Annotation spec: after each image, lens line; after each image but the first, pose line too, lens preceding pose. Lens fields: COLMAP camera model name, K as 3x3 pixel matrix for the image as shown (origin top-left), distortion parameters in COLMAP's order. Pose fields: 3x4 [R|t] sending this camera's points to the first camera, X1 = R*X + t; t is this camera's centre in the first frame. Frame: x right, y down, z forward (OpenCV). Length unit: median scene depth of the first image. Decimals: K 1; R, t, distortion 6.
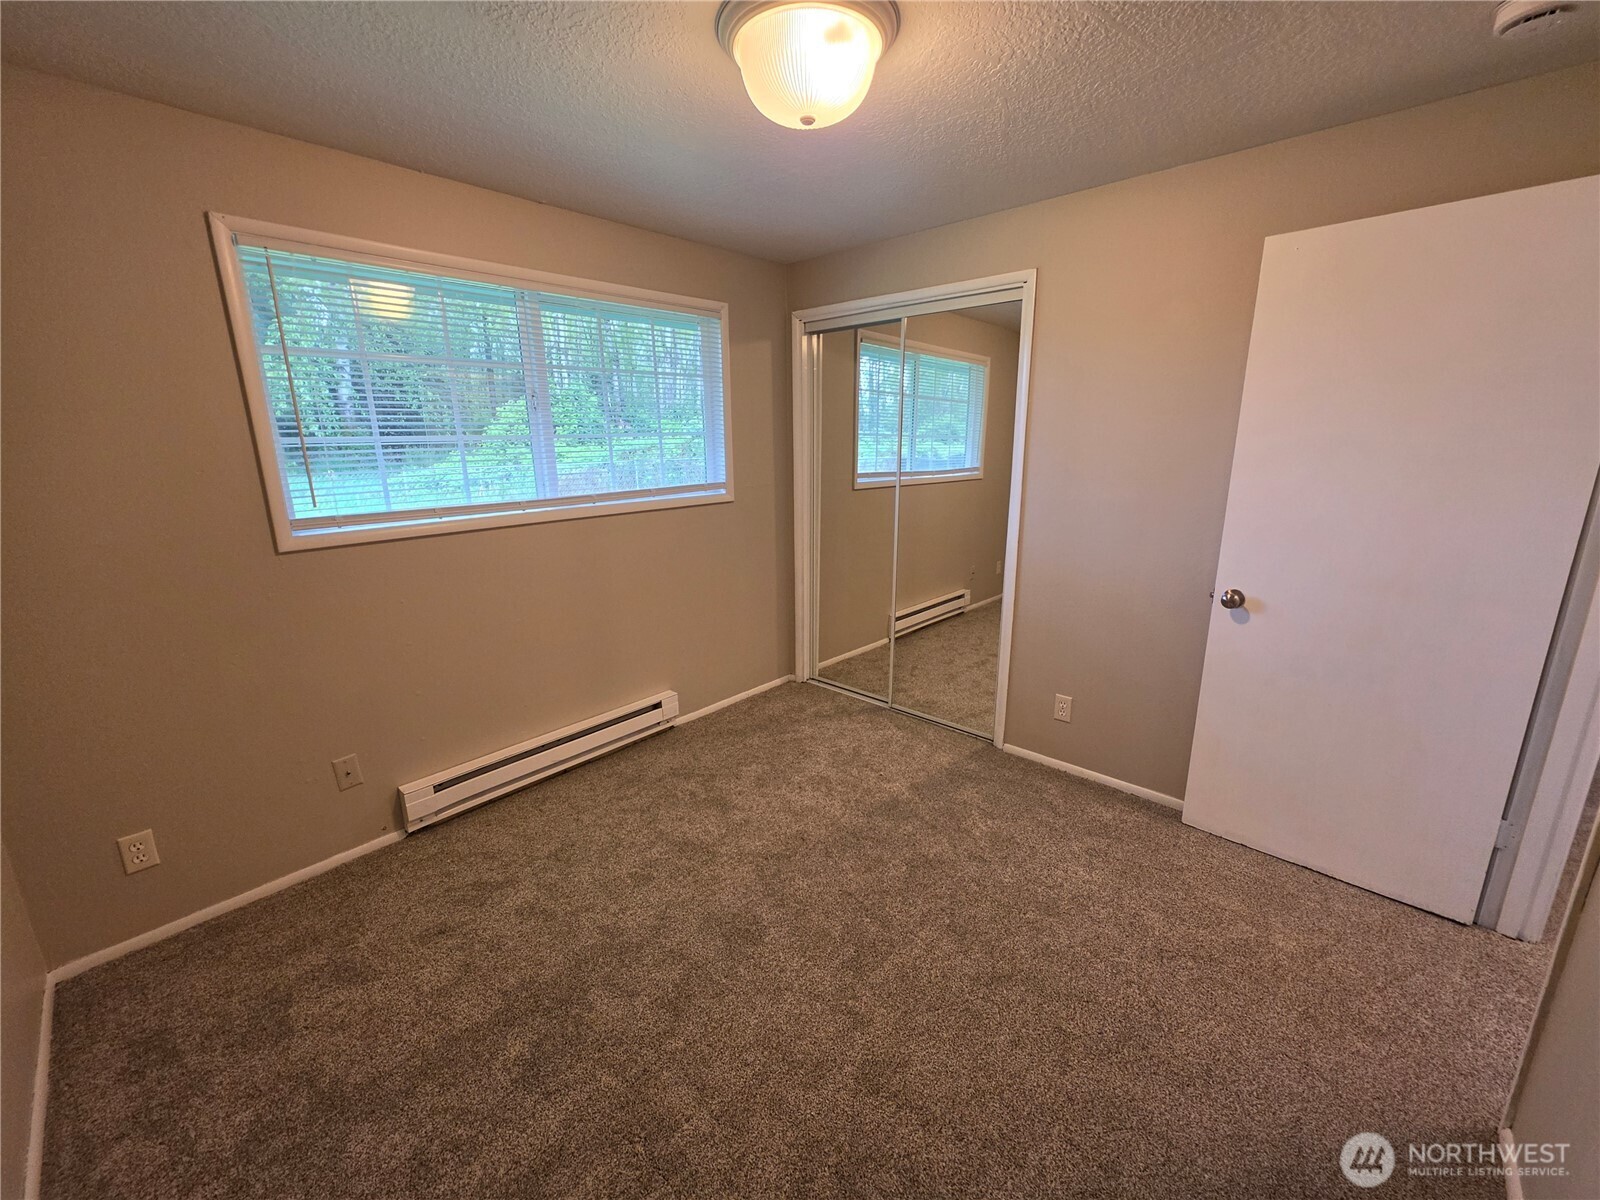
lens RADIAL K [[639.2, 0, 793.5], [0, 639.2, 588.9], [0, 0, 1]] dist [-0.002041, -0.000573]
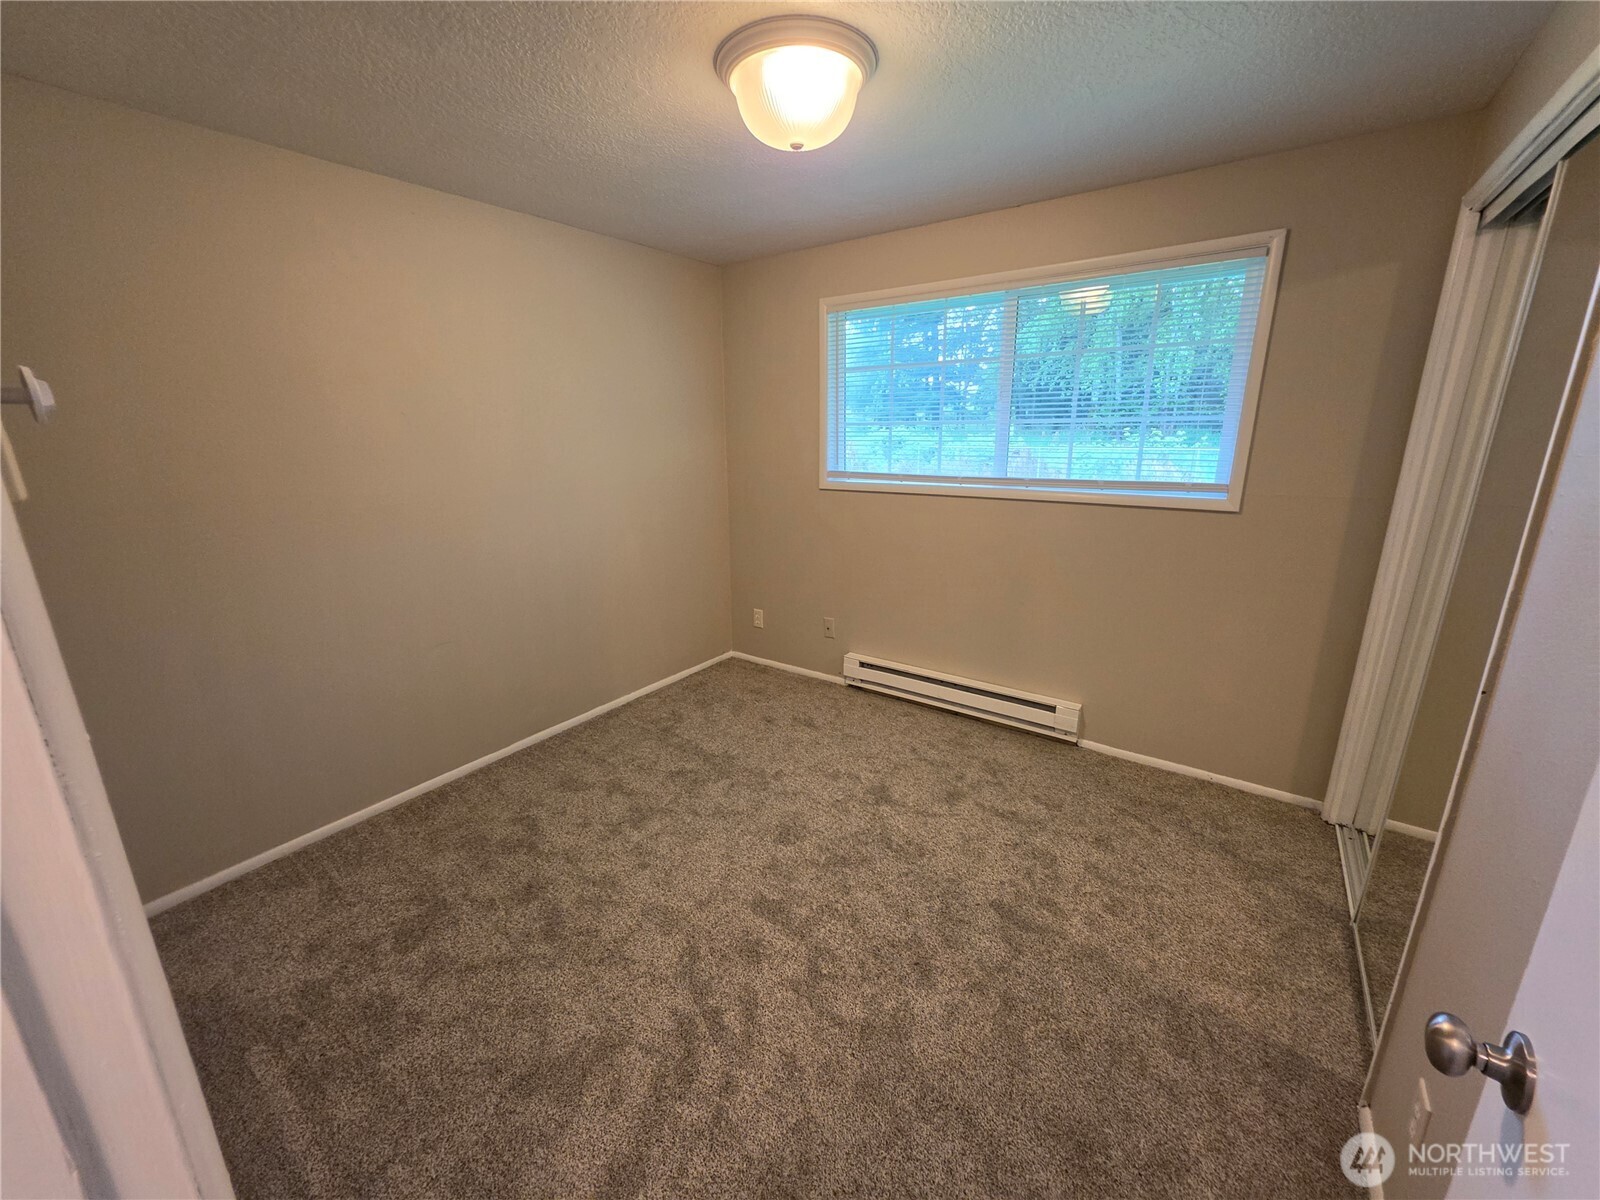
lens RADIAL K [[633.9, 0, 798.5], [0, 633.9, 593.1], [0, 0, 1]] dist [-0.006527, 0.000062]
pose [[0.122753, 0.265448, -0.956279, 0.782913], [-0.221264, 0.946633, 0.234368, -0.153686], [0.967458, 0.182820, 0.174936, 0.586124]]
